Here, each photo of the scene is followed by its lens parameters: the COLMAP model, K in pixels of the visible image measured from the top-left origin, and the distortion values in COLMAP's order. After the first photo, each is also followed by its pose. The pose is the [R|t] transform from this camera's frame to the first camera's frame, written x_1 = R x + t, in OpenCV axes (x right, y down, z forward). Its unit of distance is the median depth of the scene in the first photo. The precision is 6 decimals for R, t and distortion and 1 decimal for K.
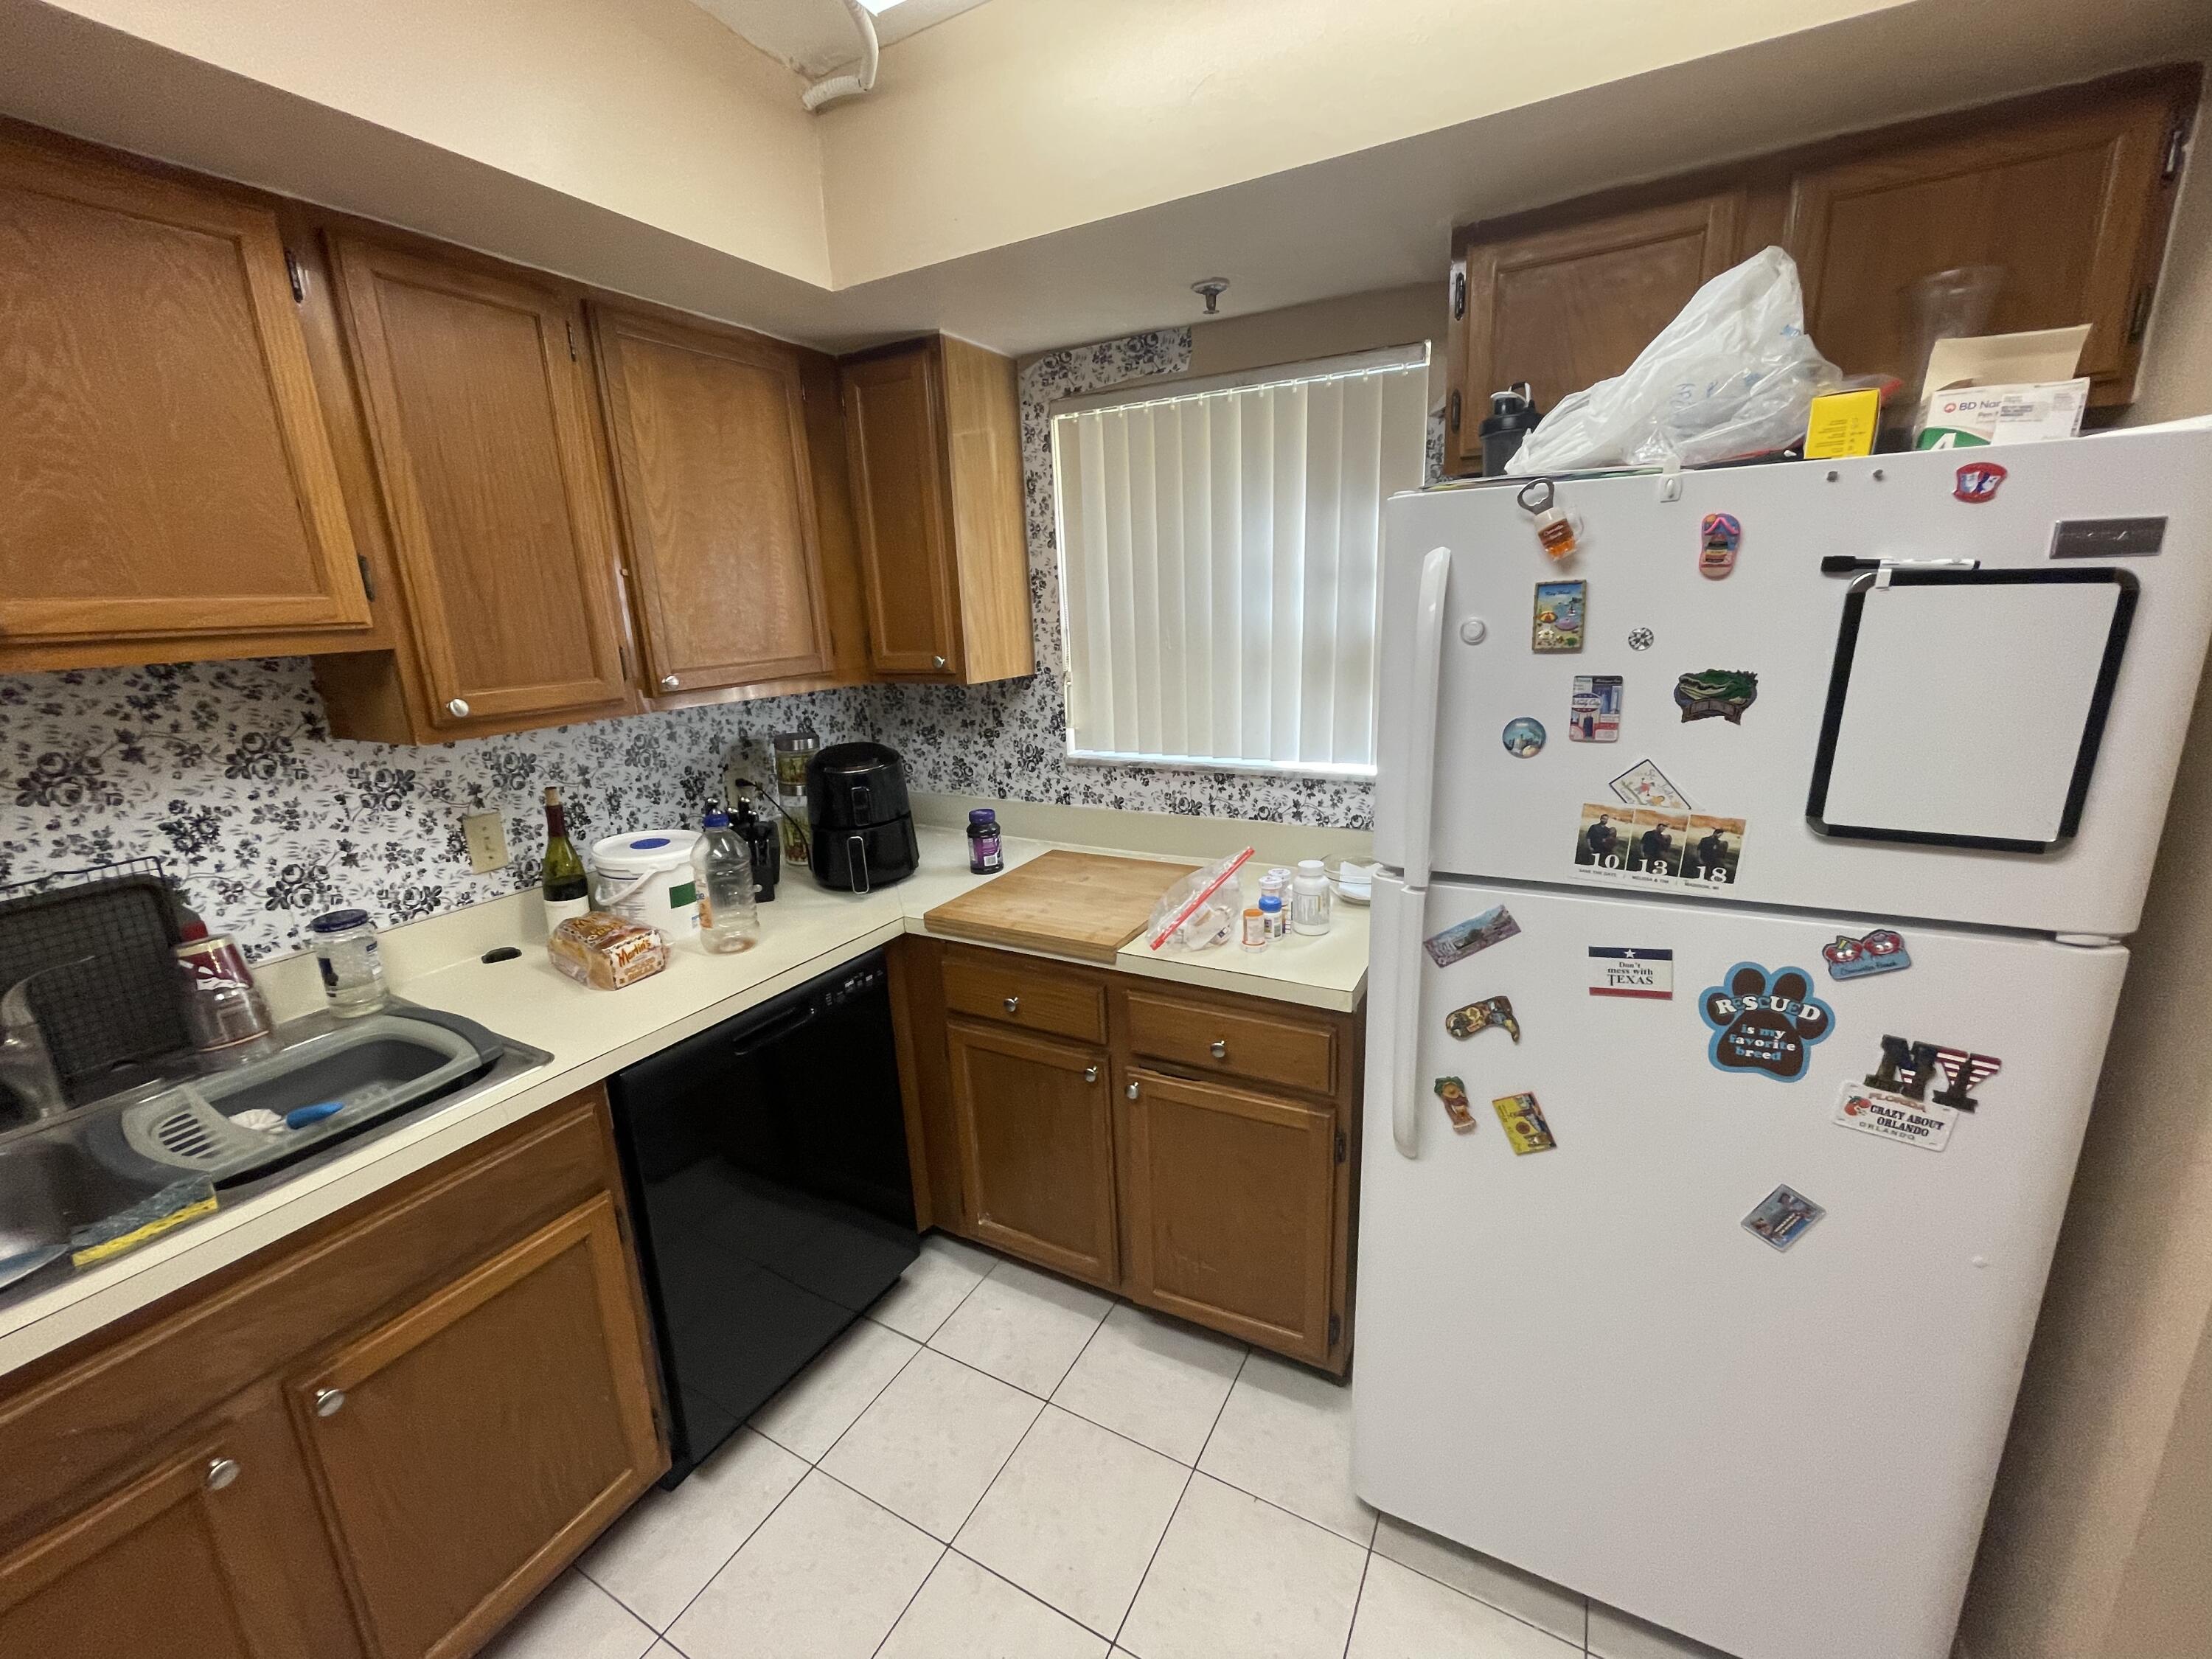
lens RADIAL K [[889.0, 0, 1108.5], [0, 889.0, 825.5], [0, 0, 1]] dist [-0.004794, 0.000281]
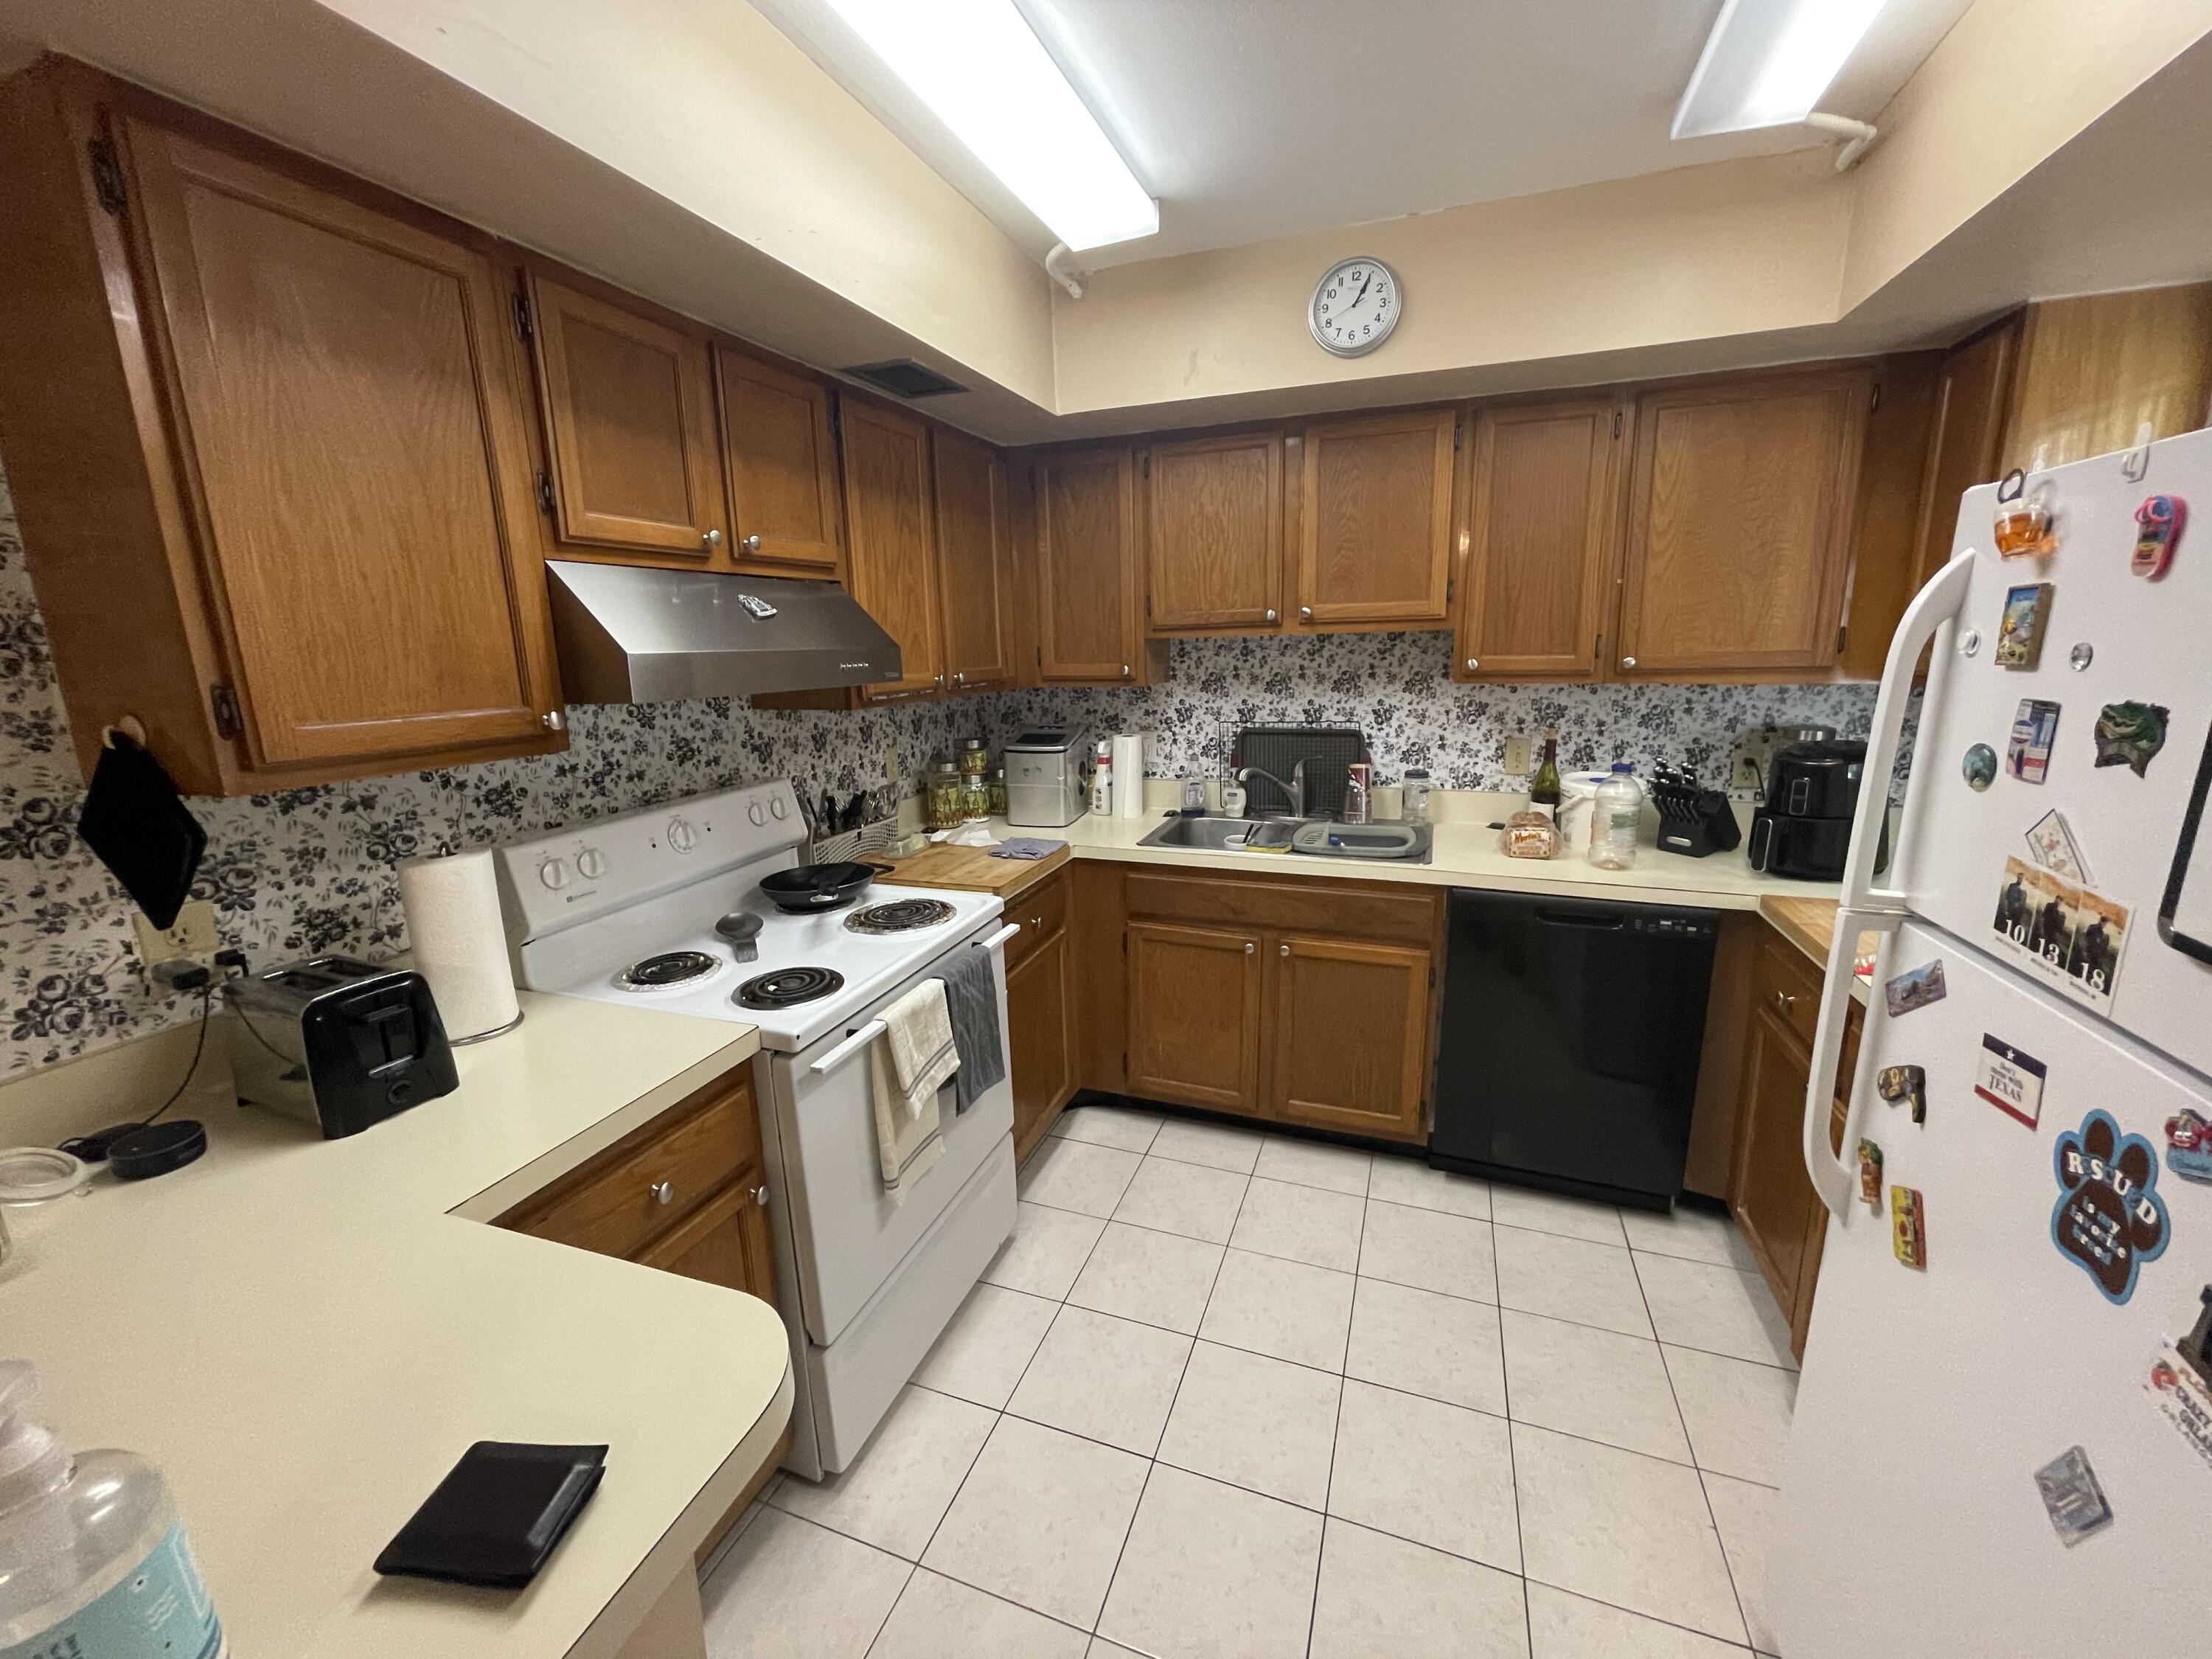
lens RADIAL K [[889.0, 0, 1105.5], [0, 889.0, 829.2], [0, 0, 1]] dist [-0.004794, 0.000281]
pose [[0.145146, 0.242999, -0.959106, 0.930313], [-0.228577, 0.951383, 0.206451, -0.020065], [0.962645, 0.189264, 0.193634, 0.026224]]
